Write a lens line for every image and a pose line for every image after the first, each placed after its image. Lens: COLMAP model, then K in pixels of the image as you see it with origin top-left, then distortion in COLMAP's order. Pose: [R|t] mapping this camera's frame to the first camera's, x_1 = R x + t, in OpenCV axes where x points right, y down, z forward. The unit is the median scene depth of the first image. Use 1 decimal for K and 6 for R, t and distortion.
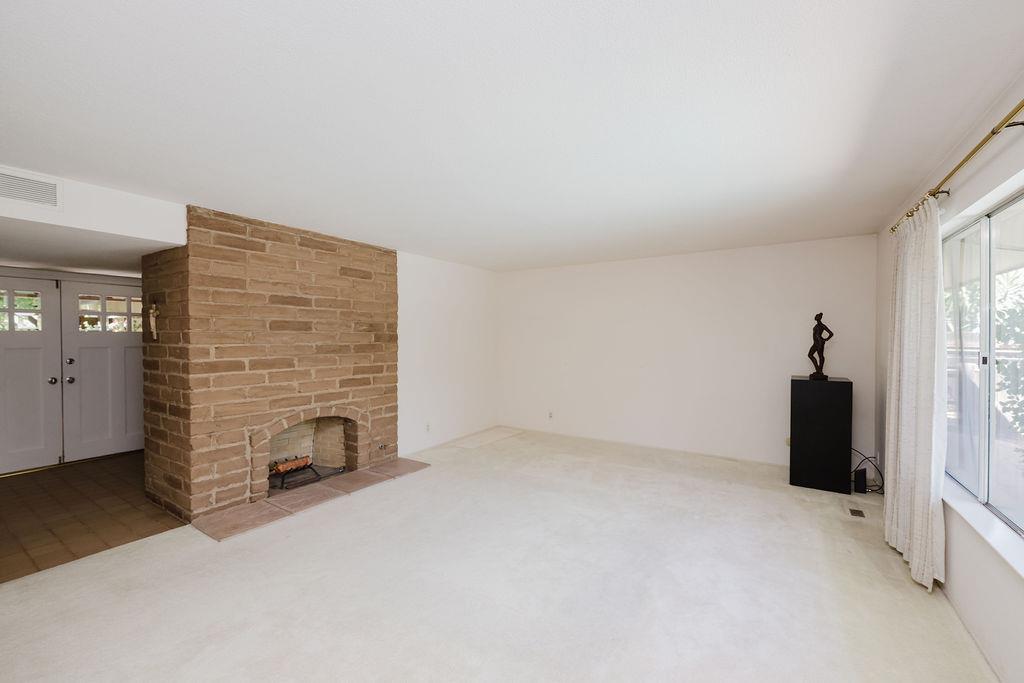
lens RADIAL K [[424.0, 0, 508.1], [0, 424.0, 342.6], [0, 0, 1]] dist [-0.000622, 0.000218]
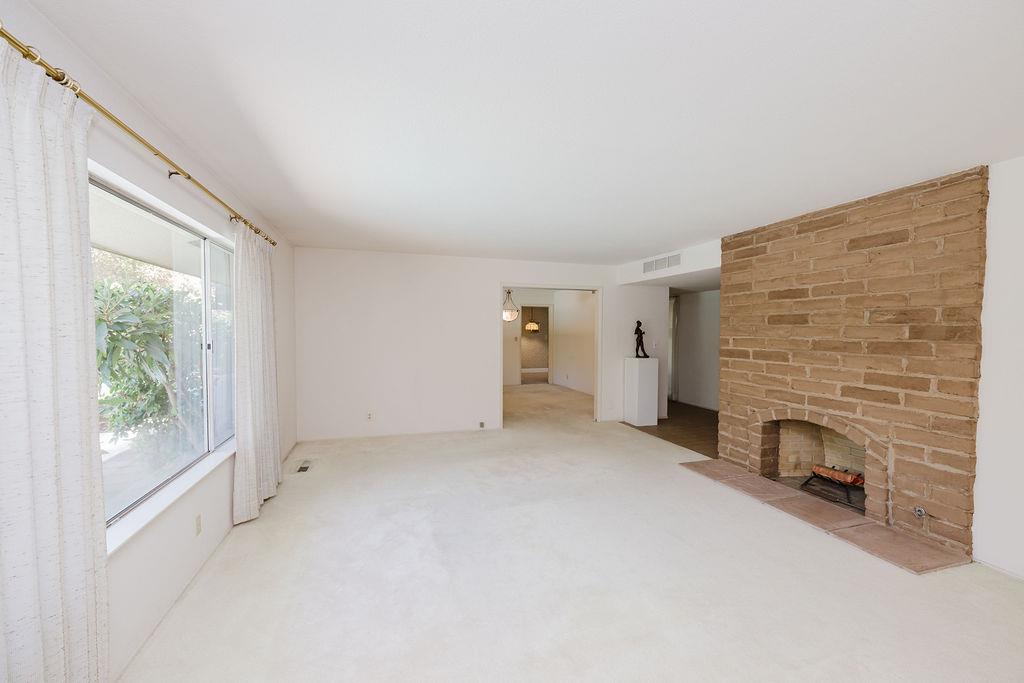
lens RADIAL K [[424.0, 0, 508.1], [0, 424.0, 342.6], [0, 0, 1]] dist [-0.000622, 0.000218]
pose [[-0.649049, 0.021881, -0.760432, 0.633008], [-0.011670, 0.999182, 0.038711, -0.015742], [0.760657, 0.033999, -0.648263, 1.095745]]
